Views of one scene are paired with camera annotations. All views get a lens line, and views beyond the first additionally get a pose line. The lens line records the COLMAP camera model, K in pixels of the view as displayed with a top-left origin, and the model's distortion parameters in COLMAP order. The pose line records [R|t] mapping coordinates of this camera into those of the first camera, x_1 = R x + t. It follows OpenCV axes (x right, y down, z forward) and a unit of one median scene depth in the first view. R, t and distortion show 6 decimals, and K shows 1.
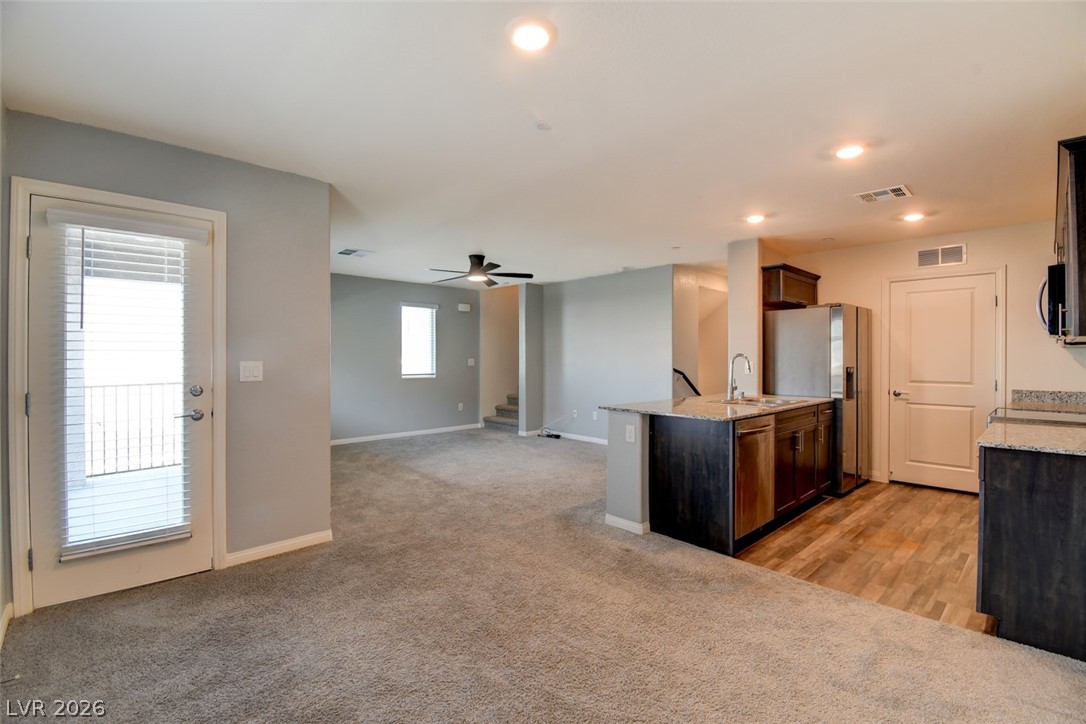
lens RADIAL K [[489.0, 0, 551.0], [0, 489.0, 351.4], [0, 0, 1]] dist [0.002277, -0.002938]
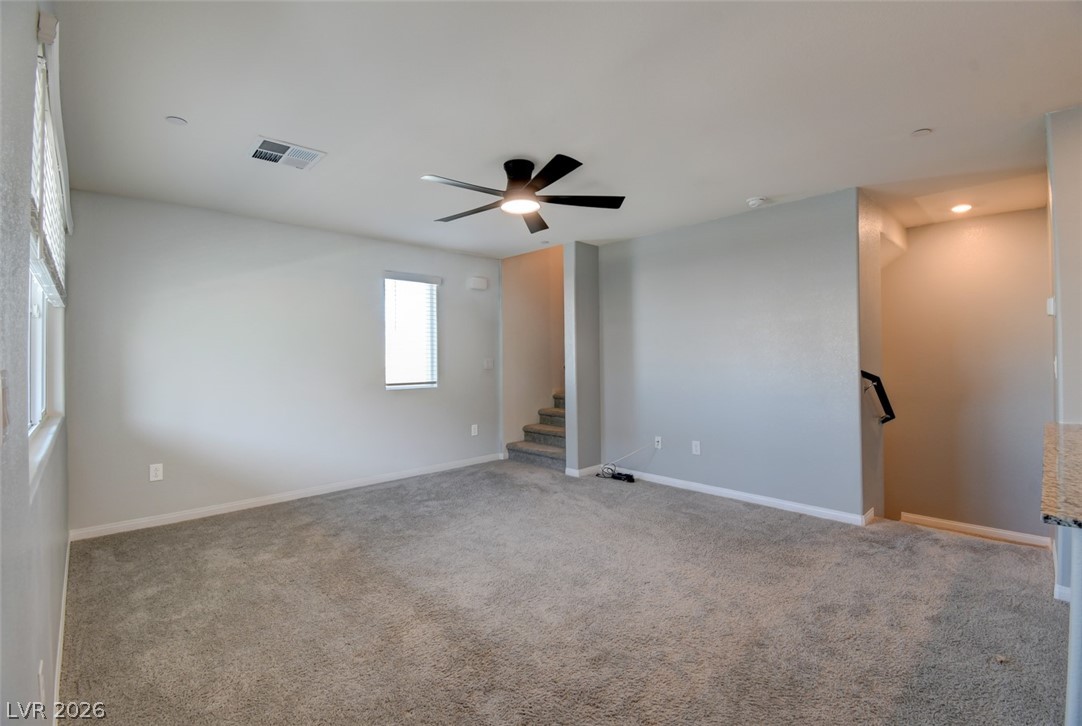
lens RADIAL K [[491.9, 0, 551.6], [0, 491.9, 346.6], [0, 0, 1]] dist [-0.002429, -0.000365]
pose [[0.999854, -0.010424, 0.013545, -0.092434], [0.010546, 0.999904, -0.008988, 0.006719], [-0.013450, 0.009130, 0.999868, 0.343978]]
